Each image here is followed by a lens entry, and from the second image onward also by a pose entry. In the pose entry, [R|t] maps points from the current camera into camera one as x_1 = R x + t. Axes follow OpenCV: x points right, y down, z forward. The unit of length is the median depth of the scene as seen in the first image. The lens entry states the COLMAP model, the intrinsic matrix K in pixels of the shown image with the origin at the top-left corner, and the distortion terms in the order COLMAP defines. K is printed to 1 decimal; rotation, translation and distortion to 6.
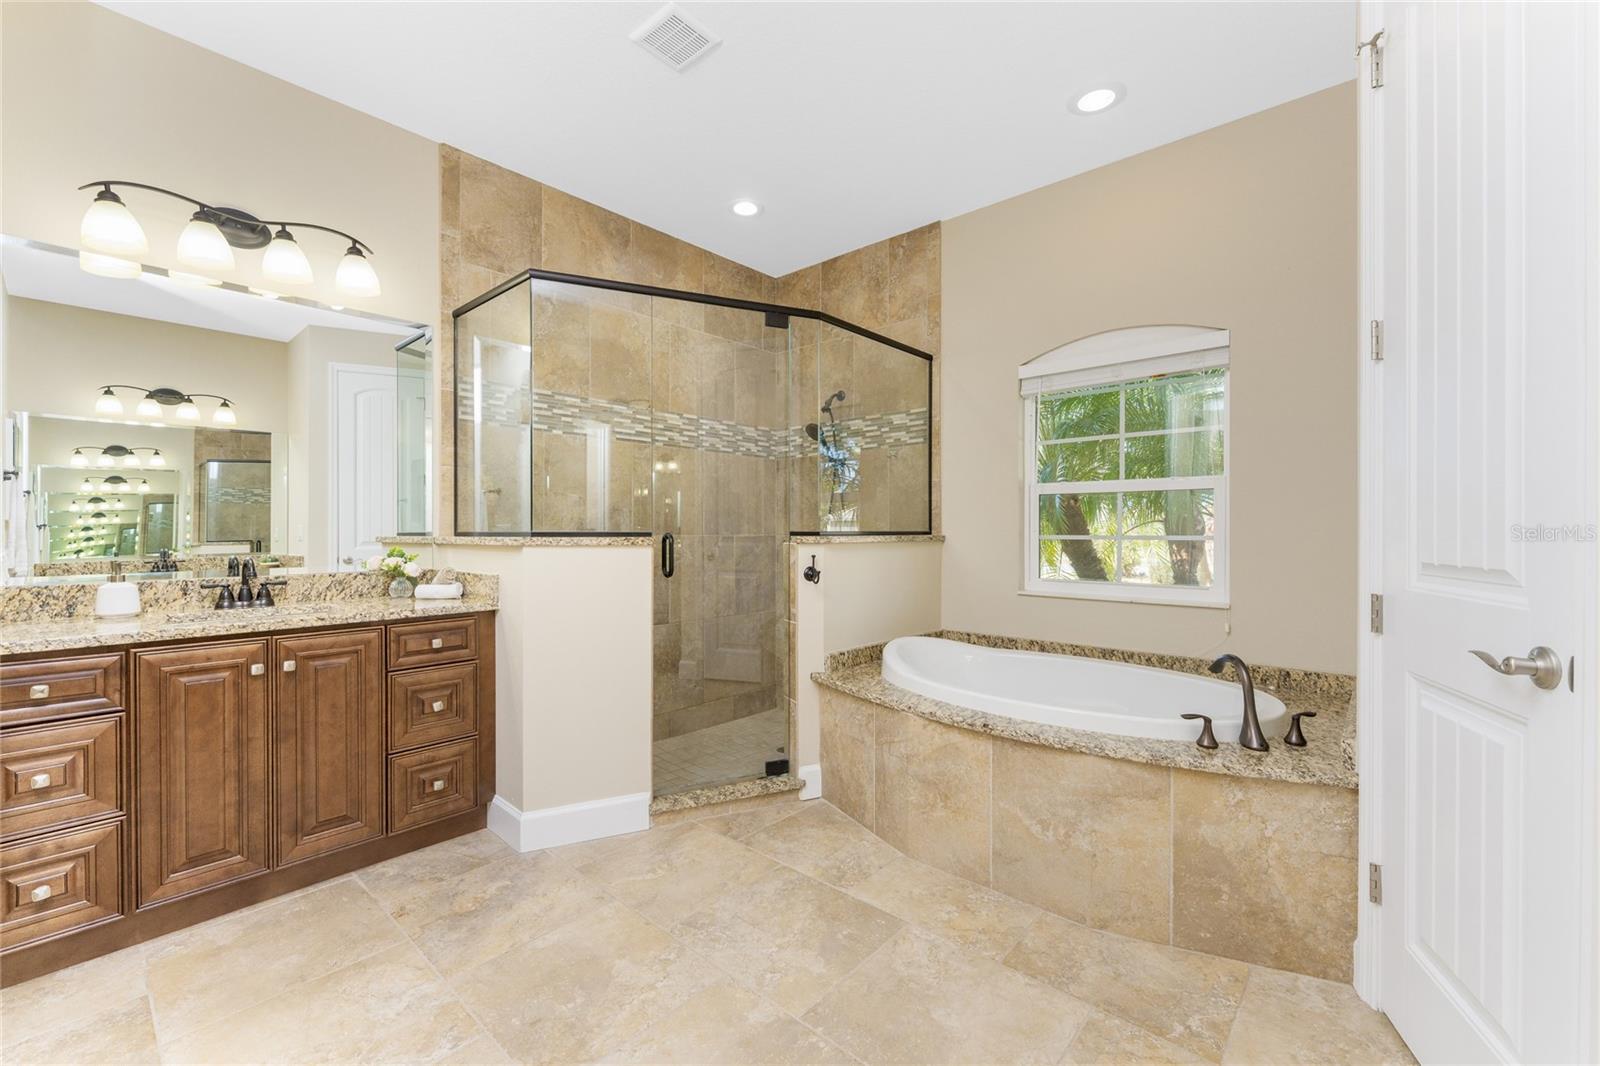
lens RADIAL K [[630.7, 0, 796.7], [0, 630.7, 537.7], [0, 0, 1]] dist [0.000328, -0.000259]
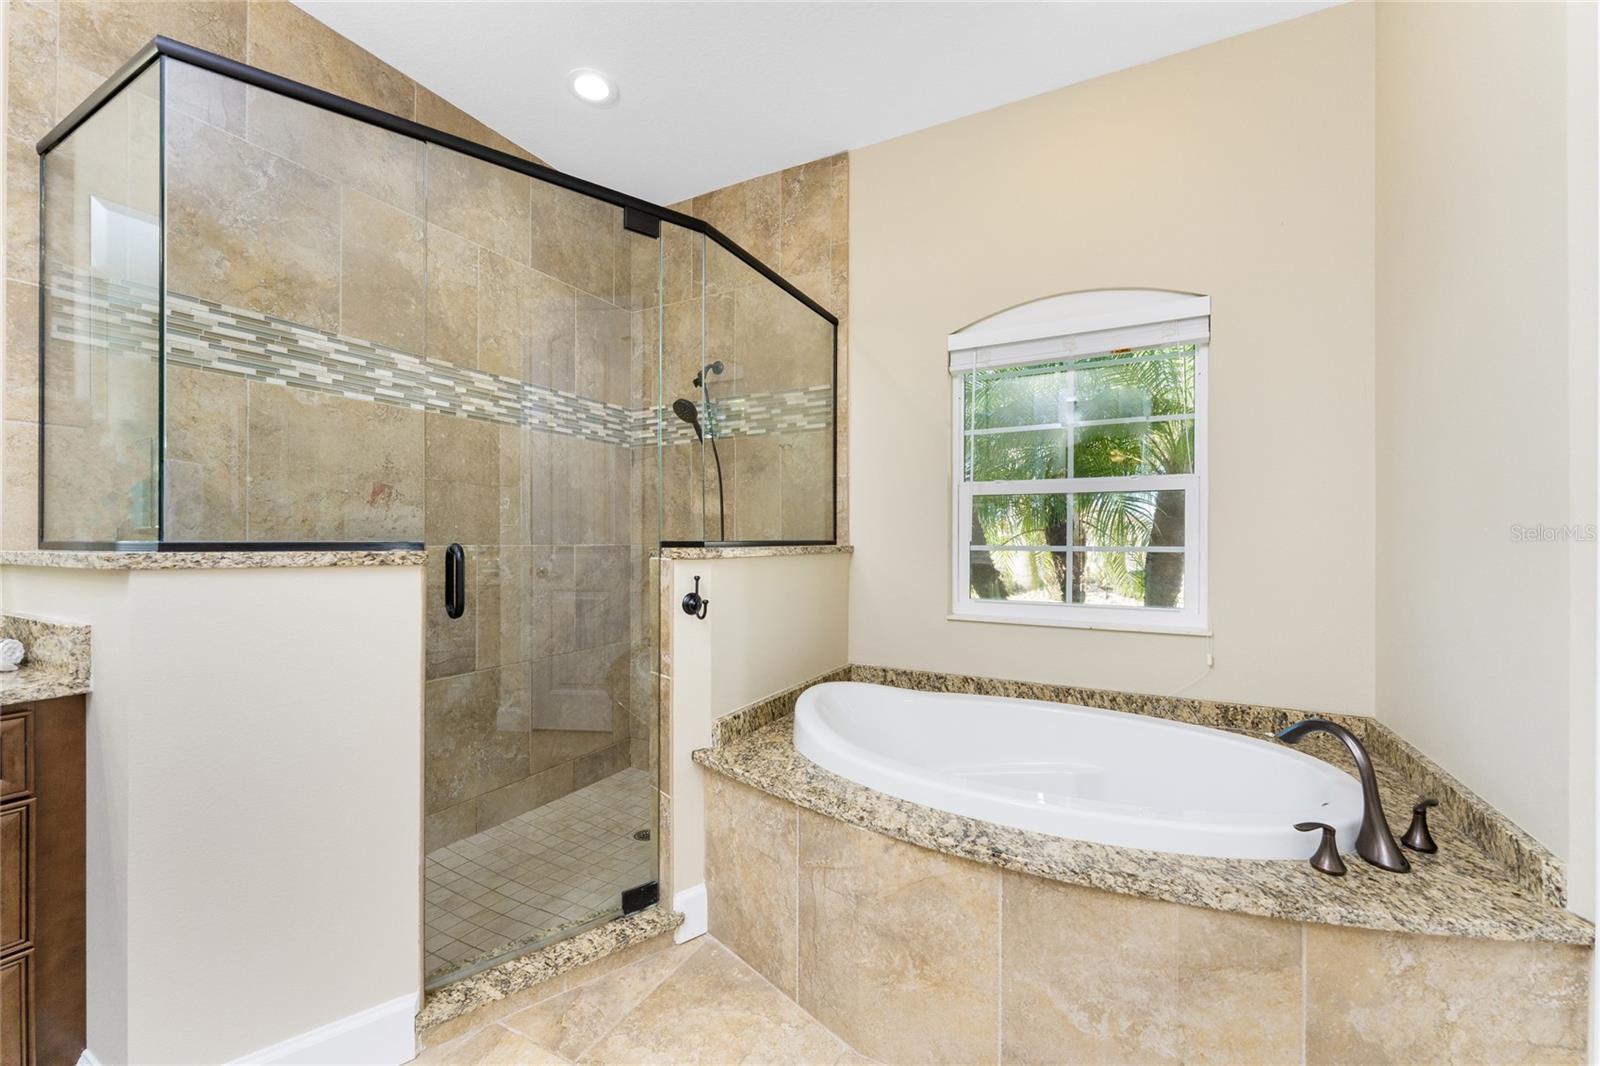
lens RADIAL K [[630.7, 0, 796.7], [0, 630.7, 537.7], [0, 0, 1]] dist [0.000328, -0.000259]
pose [[0.971737, 0.002071, 0.236057, -0.028794], [0.000737, 0.999930, -0.011806, -0.005480], [-0.236065, 0.011647, 0.971667, 0.317223]]
